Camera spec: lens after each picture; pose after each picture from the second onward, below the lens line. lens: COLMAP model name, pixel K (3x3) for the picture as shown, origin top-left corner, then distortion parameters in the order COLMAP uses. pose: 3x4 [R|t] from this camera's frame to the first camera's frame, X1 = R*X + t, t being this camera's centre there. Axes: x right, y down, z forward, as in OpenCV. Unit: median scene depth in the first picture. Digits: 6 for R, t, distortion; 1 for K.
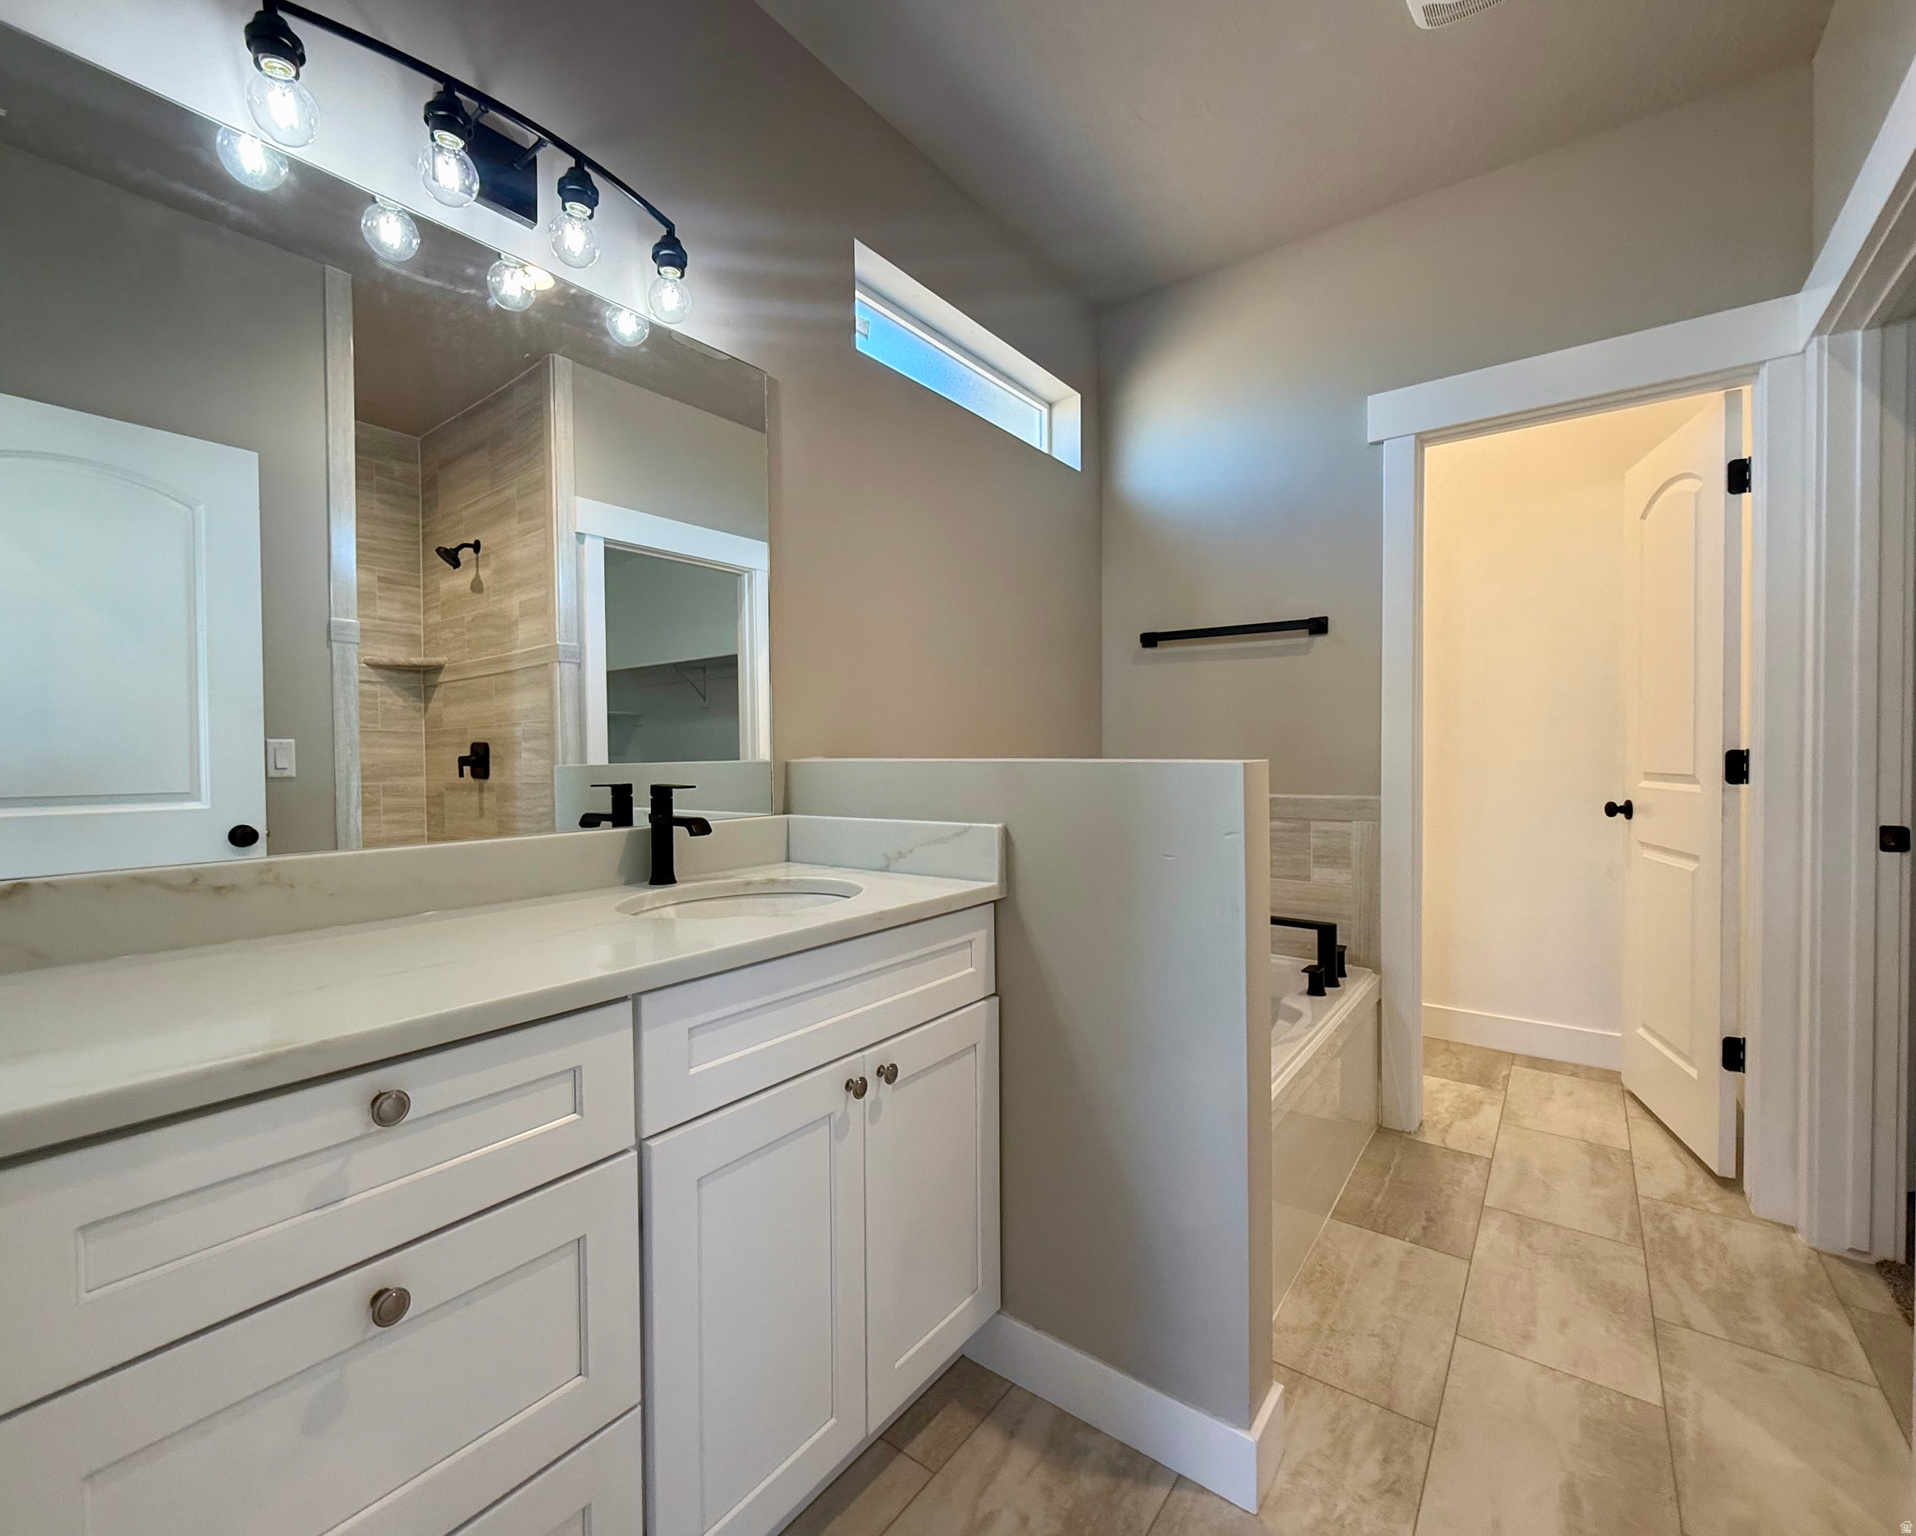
lens RADIAL K [[838.6, 0, 959.8], [0, 838.6, 766.7], [0, 0, 1]] dist [0.011683, 0.000425]
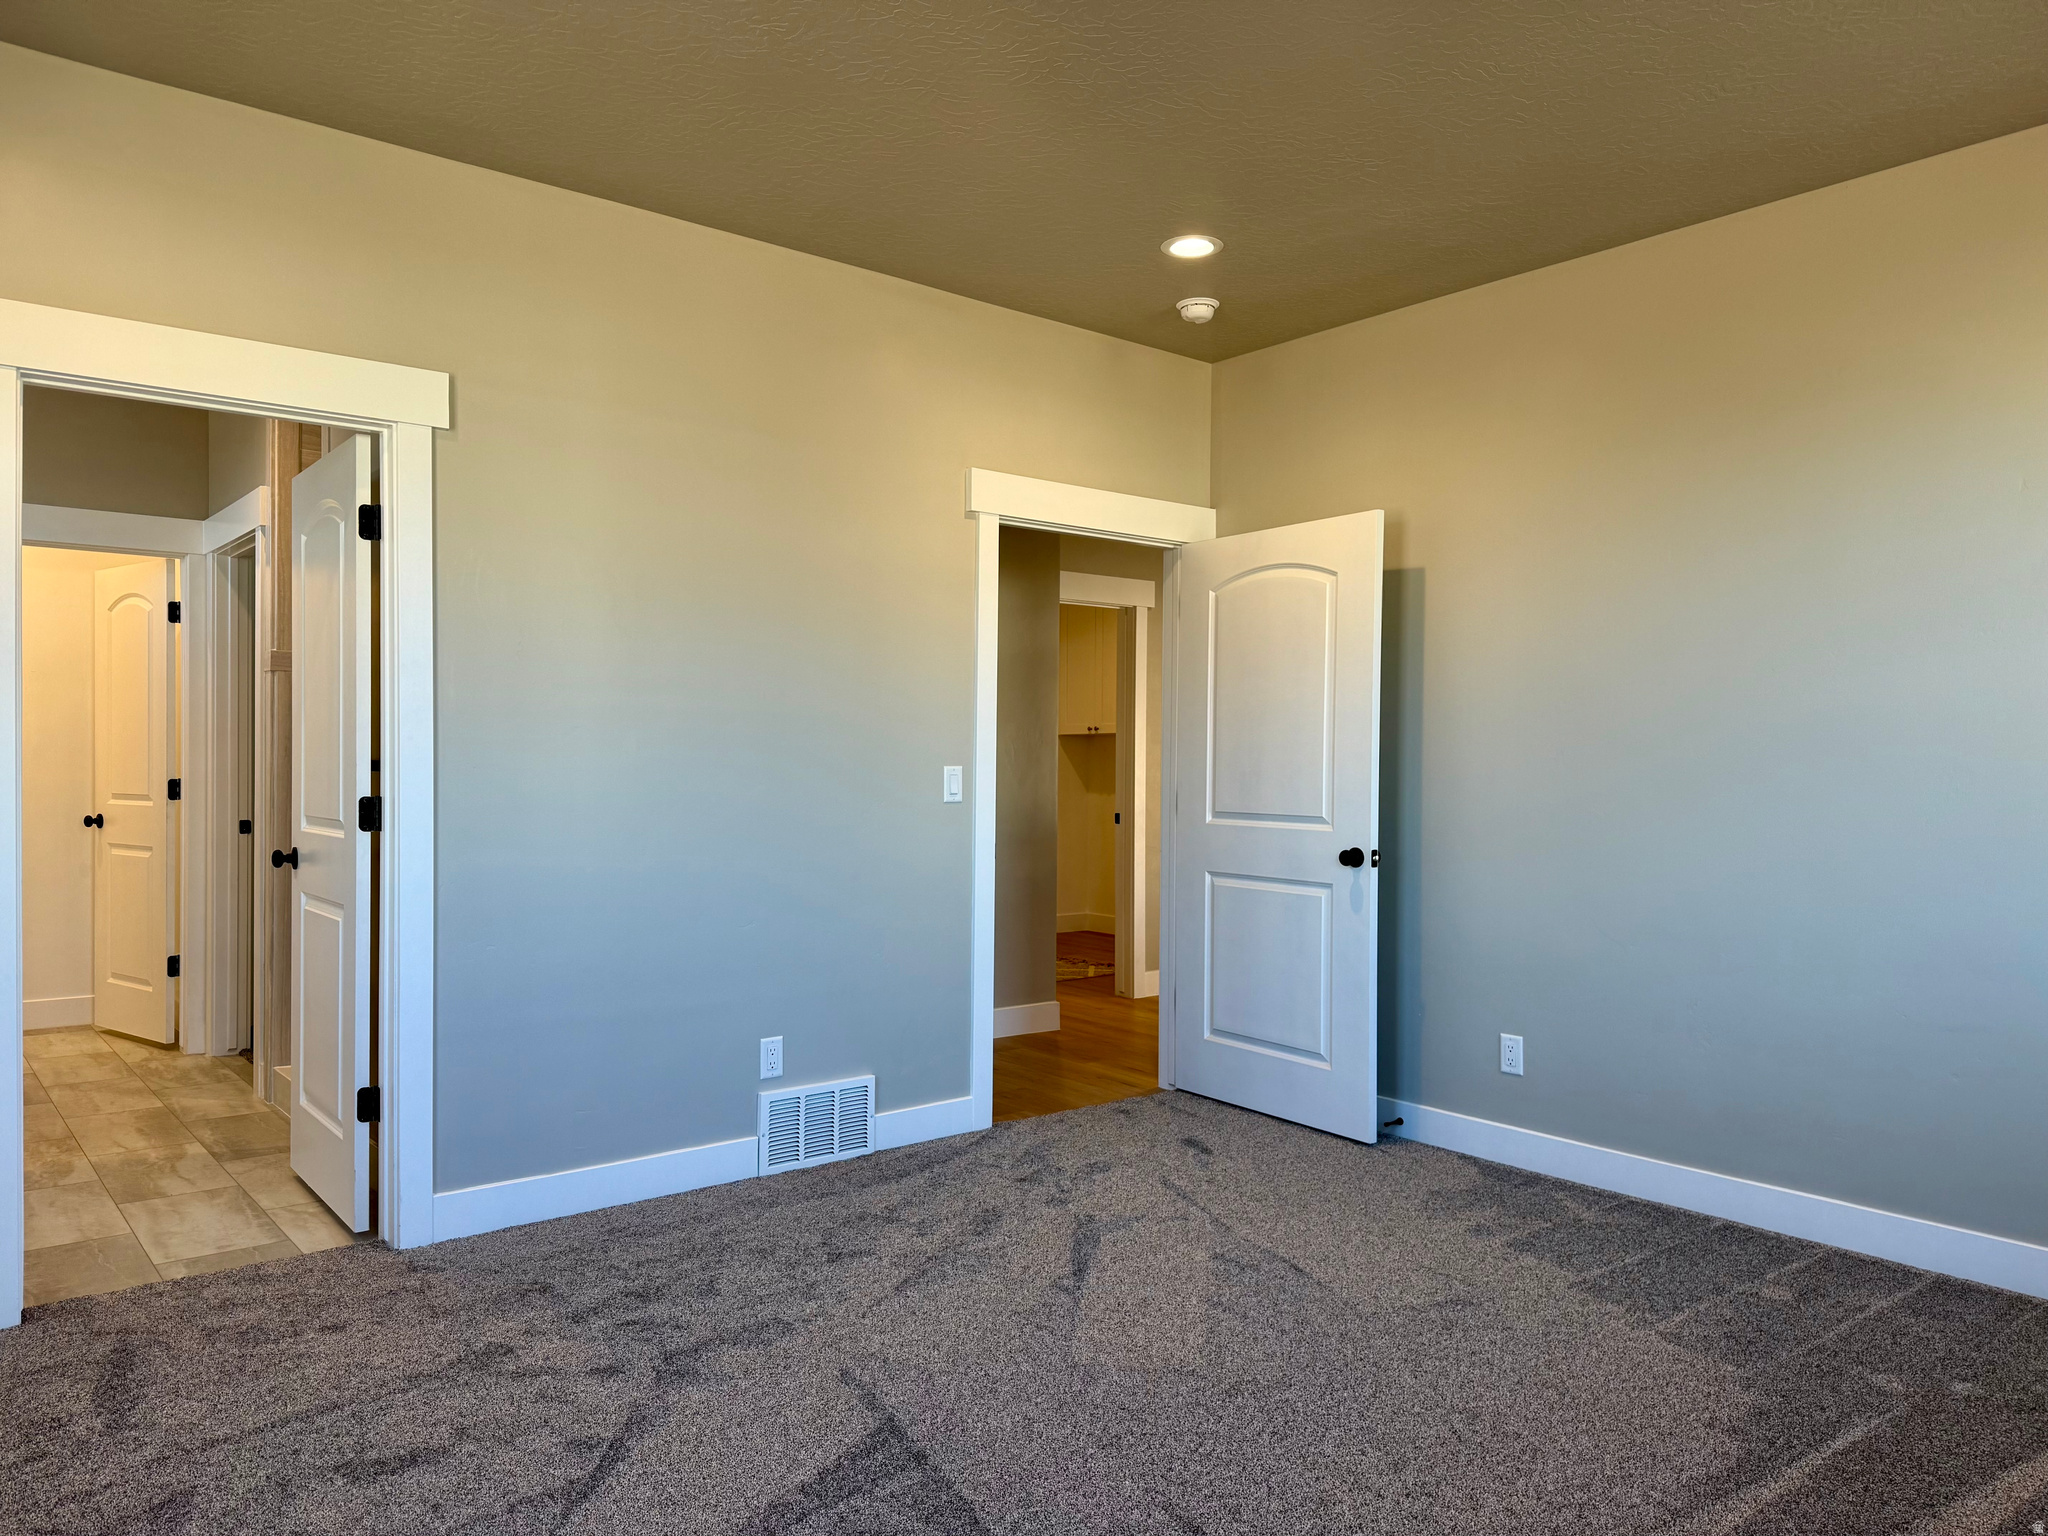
lens RADIAL K [[1421.1, 0, 1021.0], [0, 1421.1, 765.7], [0, 0, 1]] dist [-0.029997, -0.000090]
pose [[0.225407, 0.002933, 0.974260, -1.337543], [0.008574, 0.999951, -0.004994, -0.017787], [-0.974227, 0.009479, 0.225371, -1.185560]]
